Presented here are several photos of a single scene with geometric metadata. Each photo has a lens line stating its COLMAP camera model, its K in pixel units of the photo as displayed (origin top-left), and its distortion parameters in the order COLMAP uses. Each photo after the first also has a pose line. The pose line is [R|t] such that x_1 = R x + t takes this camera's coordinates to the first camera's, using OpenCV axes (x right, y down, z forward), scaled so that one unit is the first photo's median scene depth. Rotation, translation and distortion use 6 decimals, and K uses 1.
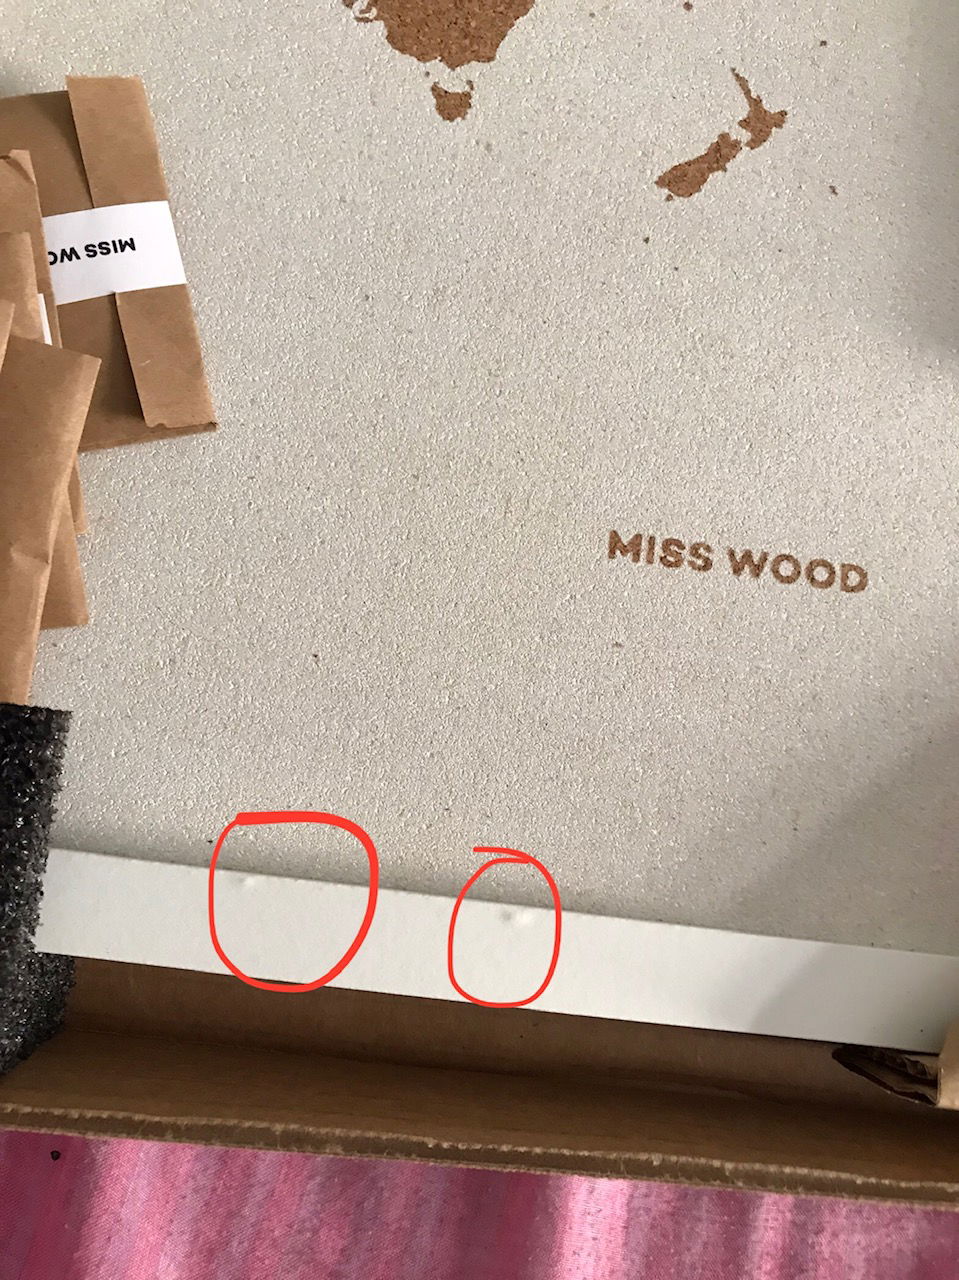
lens RADIAL K [[1100.0, 0, 479.5], [0, 1100.0, 640.0], [0, 0, 1]] dist [0.001064, 0.005114]
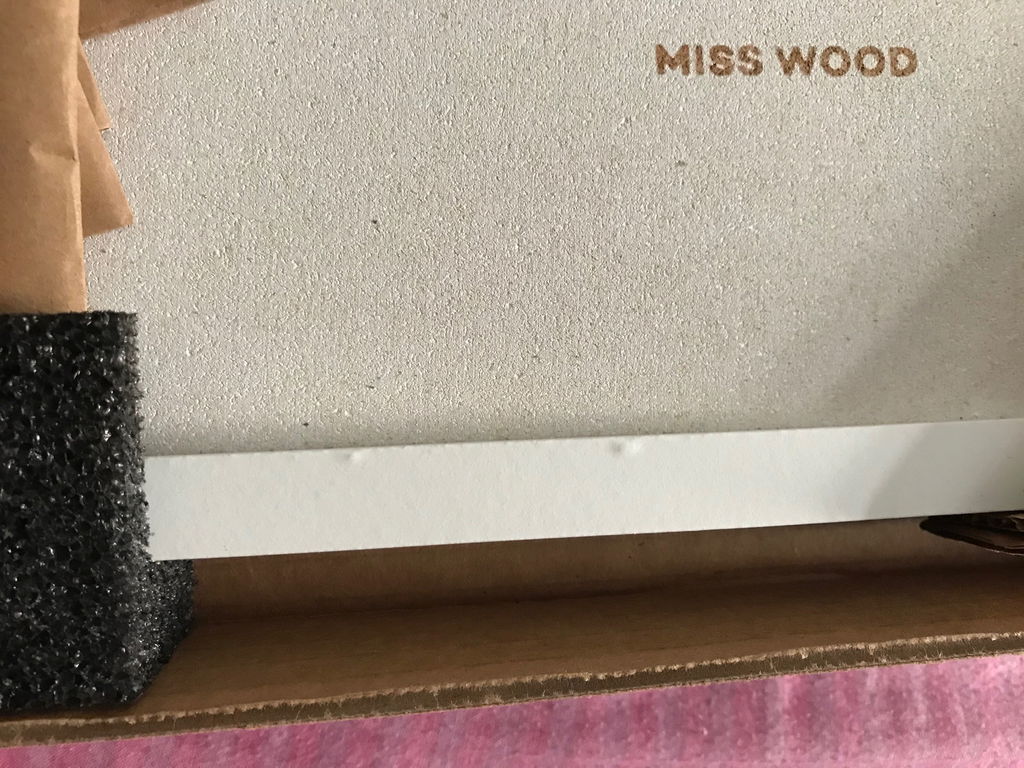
lens RADIAL K [[906.6, 0, 512.0], [0, 906.6, 384.0], [0, 0, 1]] dist [-0.049442, 0.068070]
pose [[0.986734, -0.159018, 0.032711, -0.080628], [0.151561, 0.974499, 0.165473, 0.041104], [-0.058190, -0.158320, 0.985672, 0.195405]]
